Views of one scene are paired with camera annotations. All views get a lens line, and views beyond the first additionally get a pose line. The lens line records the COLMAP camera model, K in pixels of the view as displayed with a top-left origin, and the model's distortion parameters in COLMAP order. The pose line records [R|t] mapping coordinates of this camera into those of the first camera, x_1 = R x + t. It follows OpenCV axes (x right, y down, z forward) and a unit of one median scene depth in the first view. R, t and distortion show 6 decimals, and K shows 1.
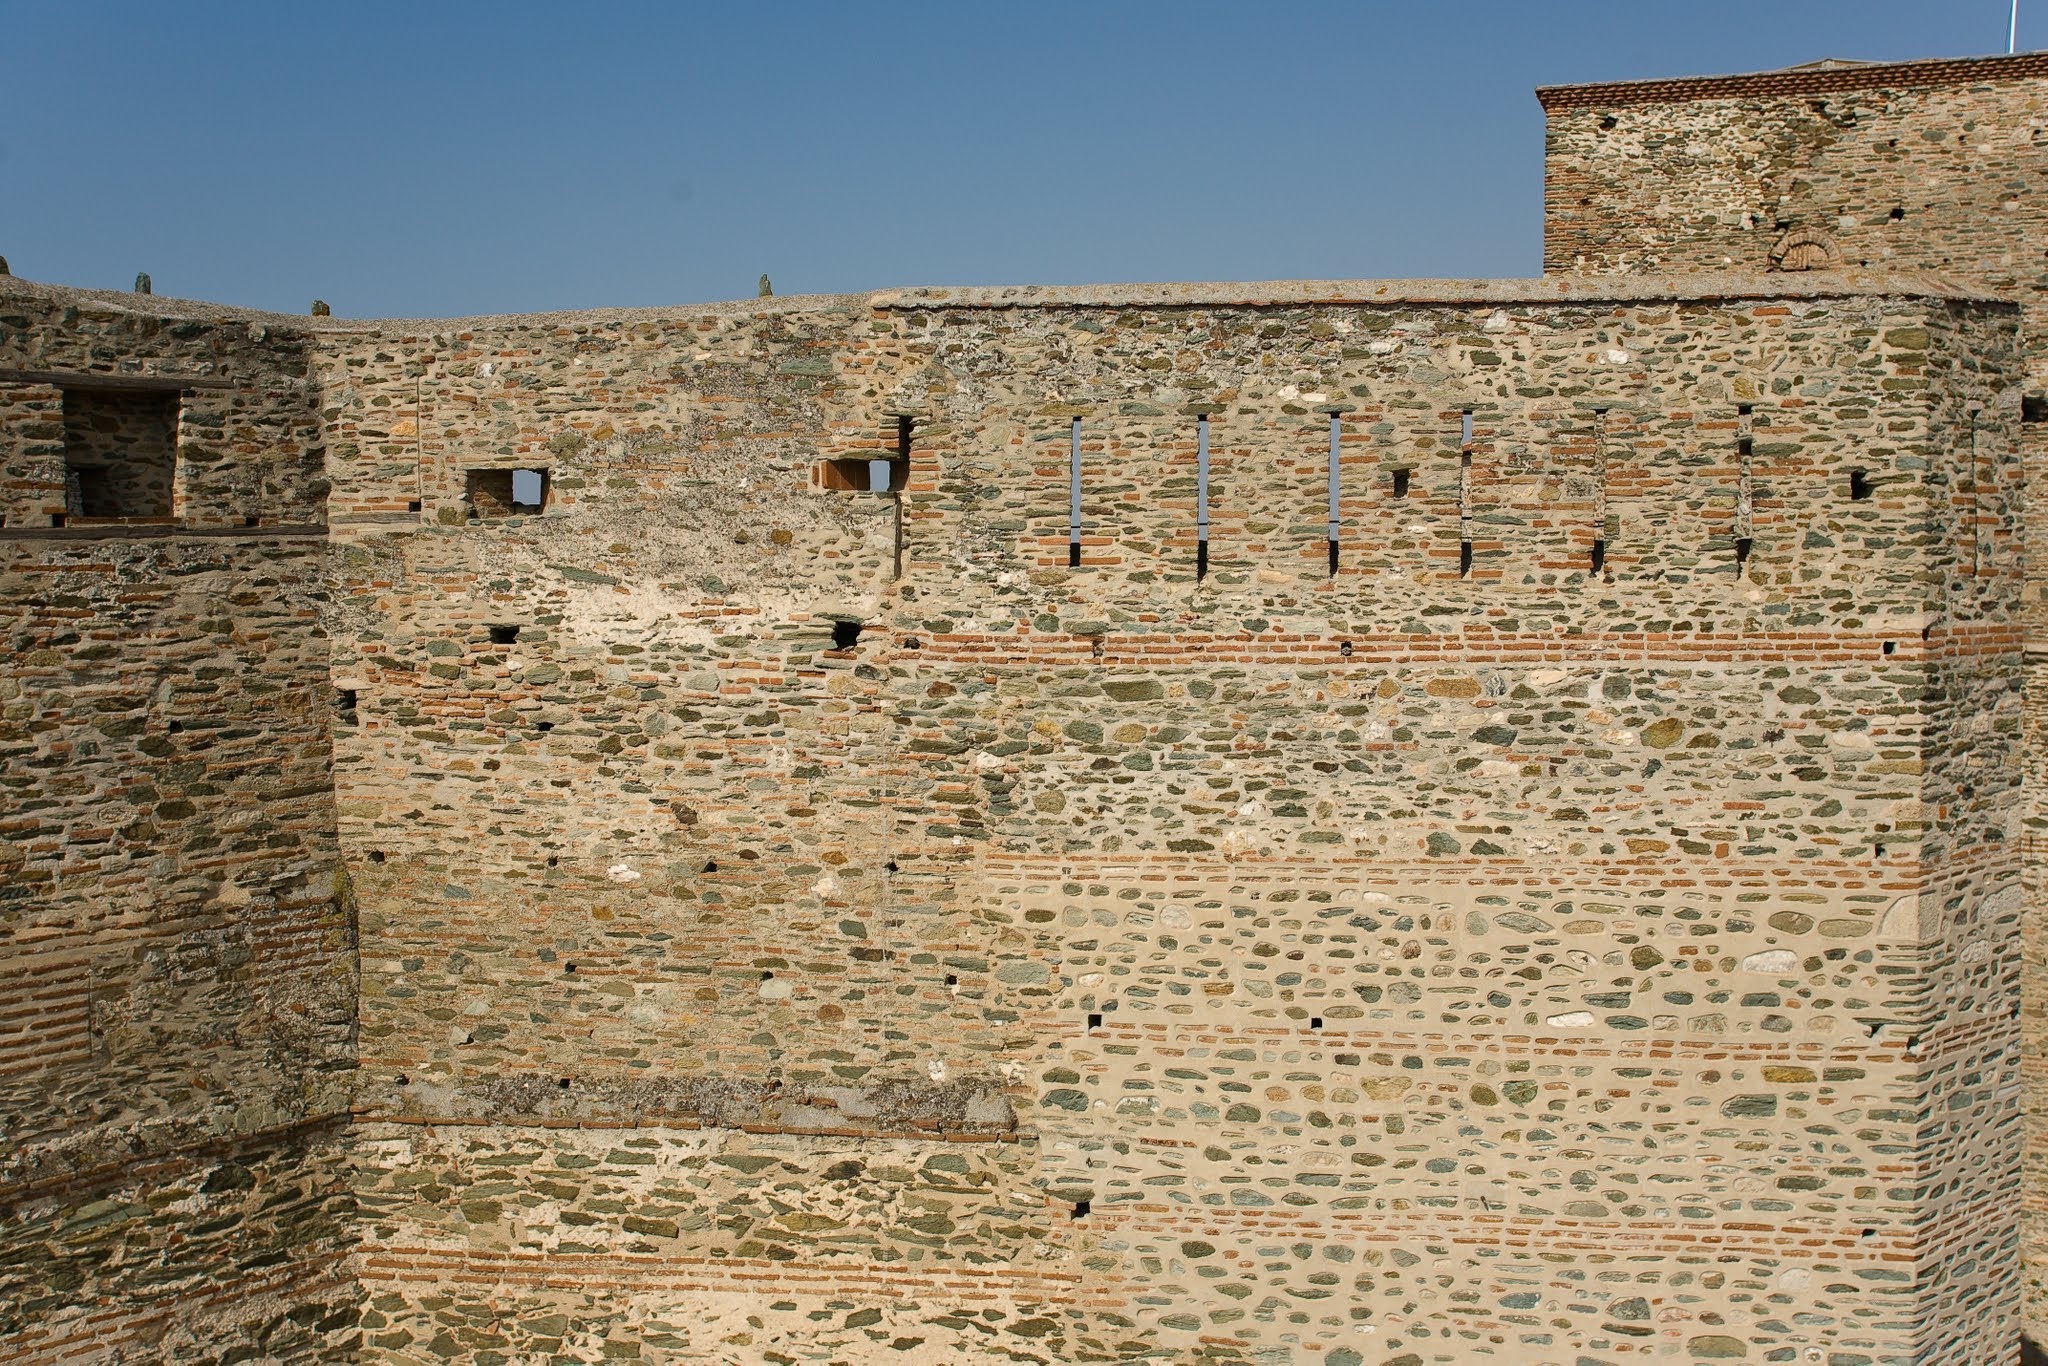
lens RADIAL K [[4159.1, 0, 1025.1], [0, 4159.1, 685.0], [0, 0, 1]] dist [0.020957, 0.000000]
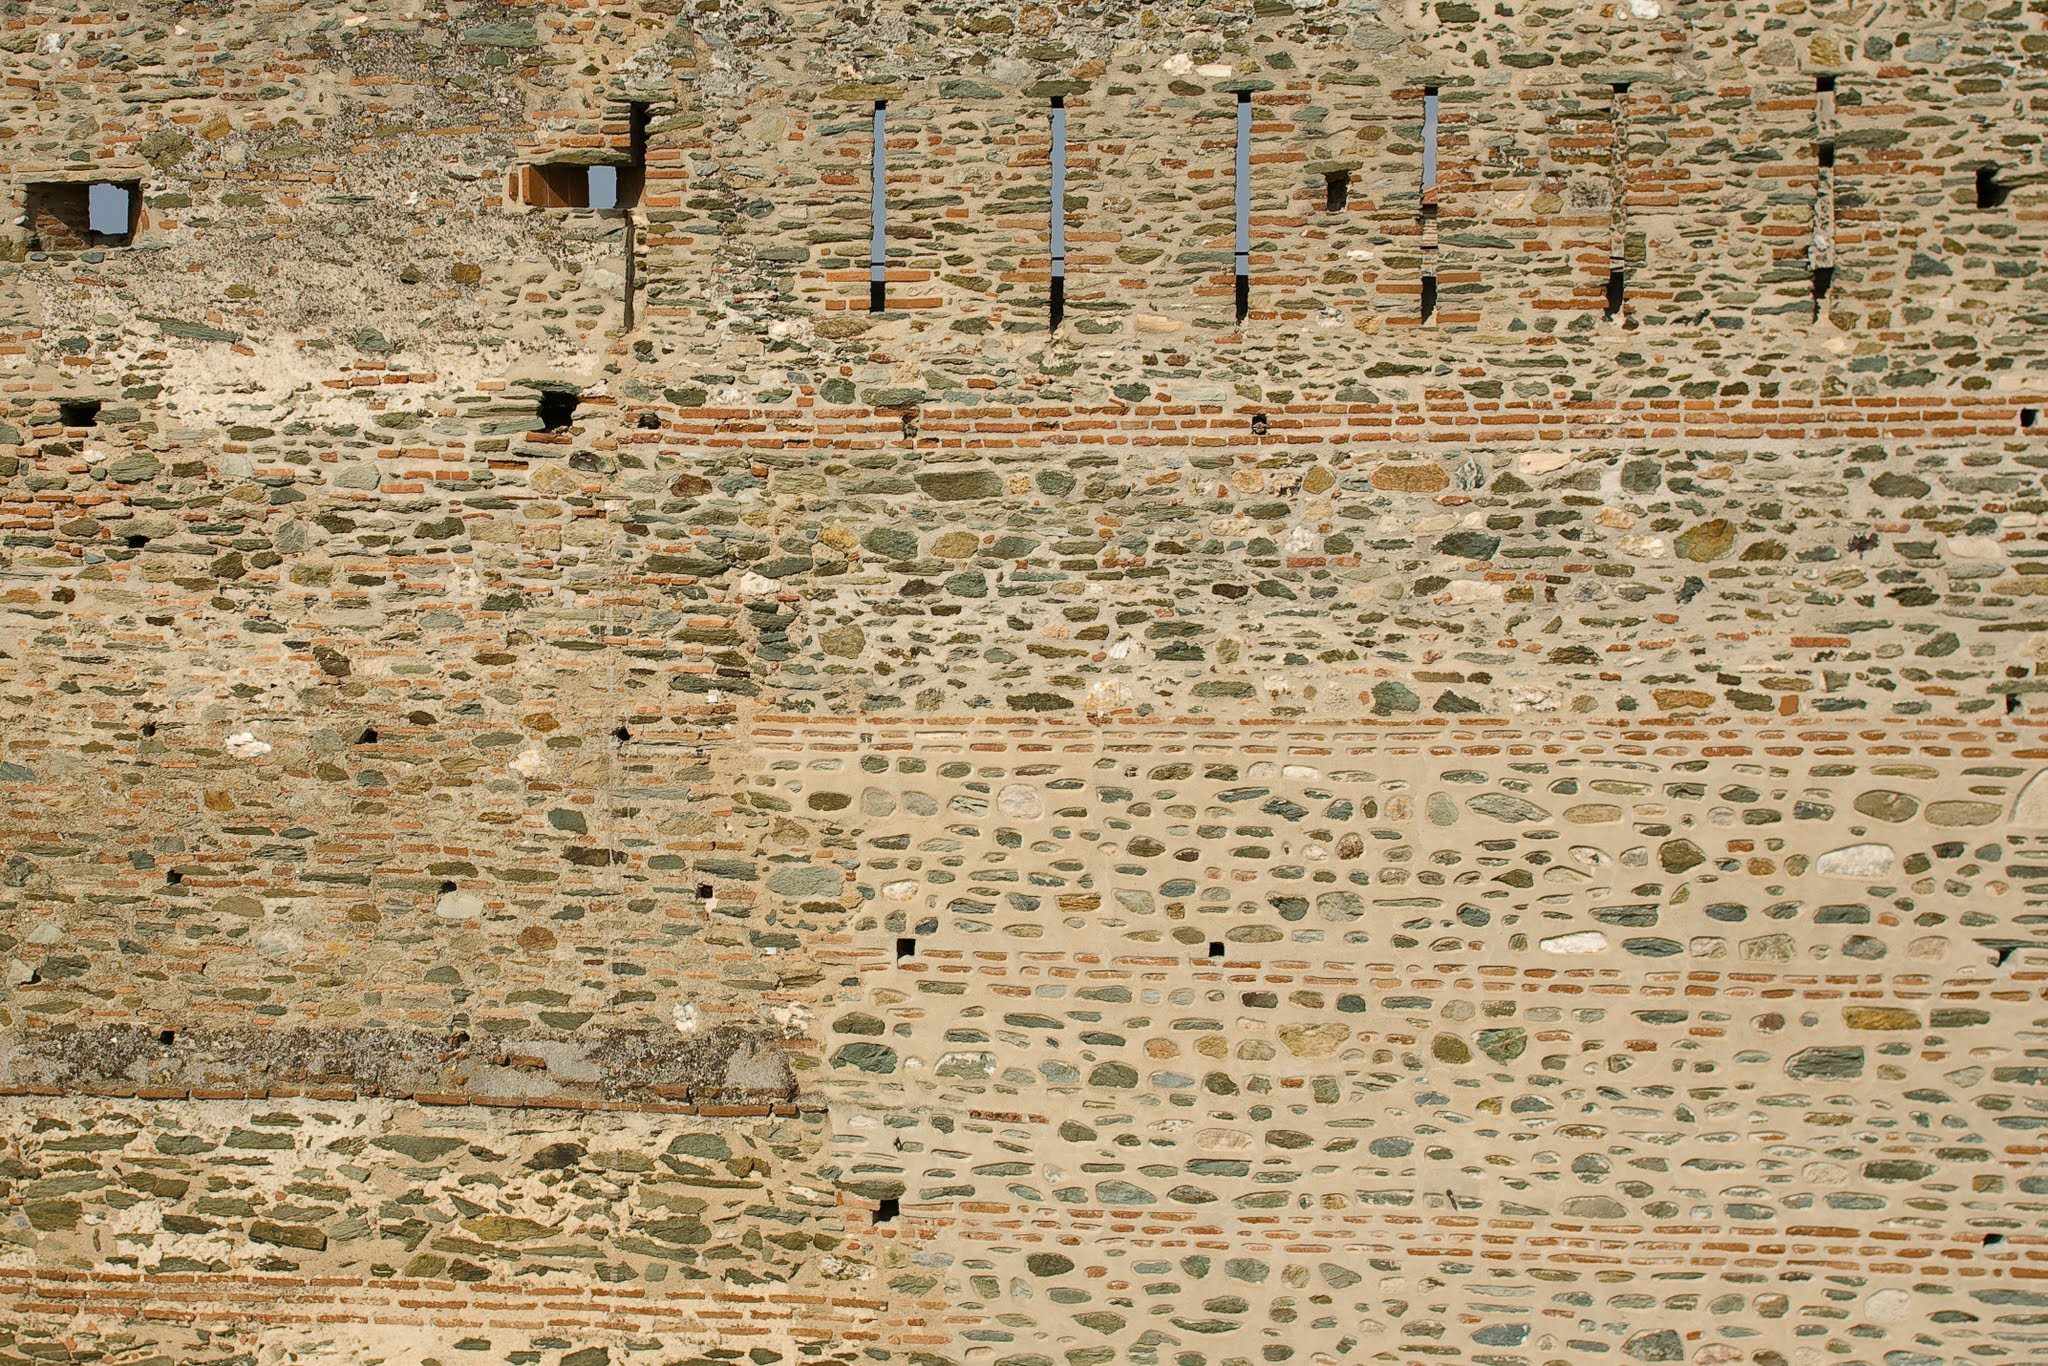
lens RADIAL K [[4159.1, 0, 1022.5], [0, 4159.1, 679.7], [0, 0, 1]] dist [0.020957, 0.000000]
pose [[0.998547, -0.001279, 0.053864, -0.001719], [0.000270, 0.999824, 0.018737, 0.021401], [-0.053879, -0.018695, 0.998372, 0.287199]]
